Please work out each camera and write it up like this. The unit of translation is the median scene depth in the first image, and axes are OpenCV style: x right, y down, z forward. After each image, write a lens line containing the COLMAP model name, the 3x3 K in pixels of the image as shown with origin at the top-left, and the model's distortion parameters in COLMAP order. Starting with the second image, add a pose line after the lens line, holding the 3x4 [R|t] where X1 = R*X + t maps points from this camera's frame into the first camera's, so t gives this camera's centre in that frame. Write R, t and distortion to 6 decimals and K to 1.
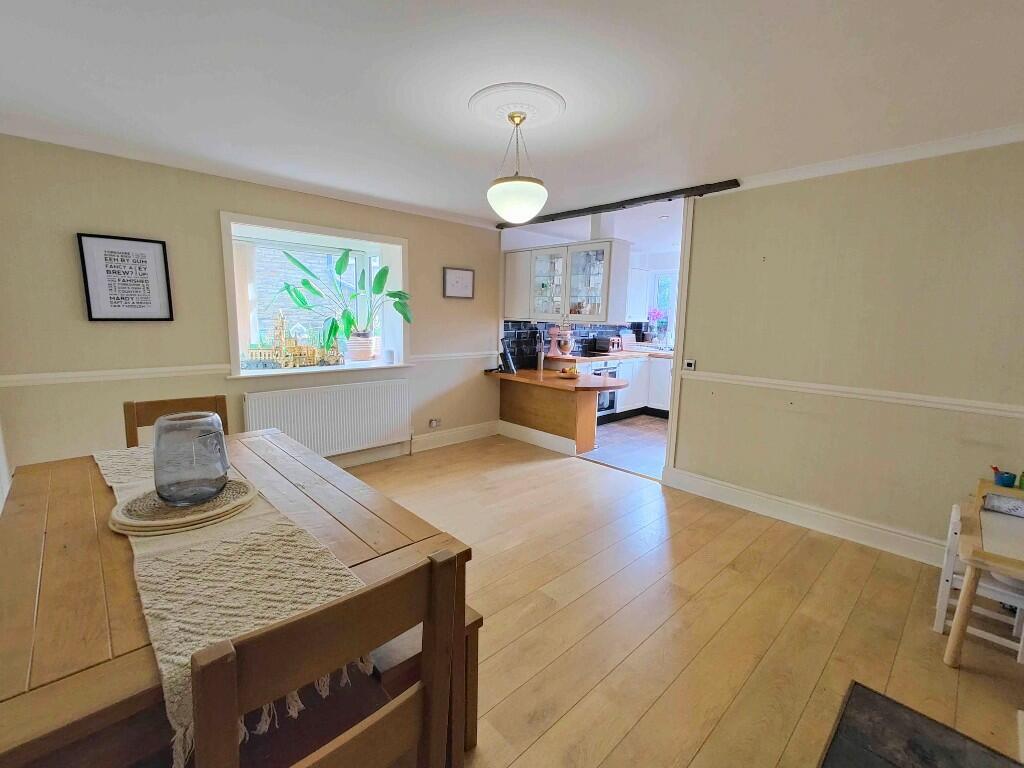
lens RADIAL K [[454.0, 0, 512.0], [0, 454.0, 384.0], [0, 0, 1]] dist [0.003029, 0.000481]
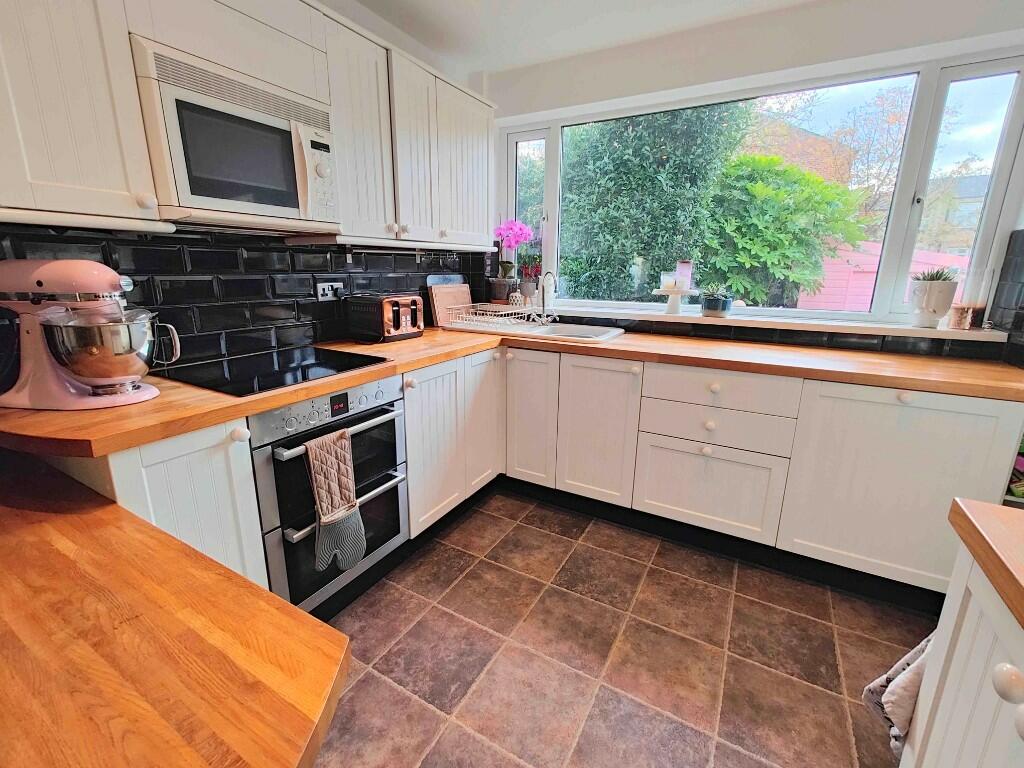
lens RADIAL K [[454.0, 0, 512.0], [0, 454.0, 384.0], [0, 0, 1]] dist [0.003029, 0.000481]
pose [[0.956094, -0.083247, 0.280988, 0.204633], [0.053401, 0.992242, 0.112266, -0.070681], [-0.288154, -0.092332, 0.953122, 0.648581]]
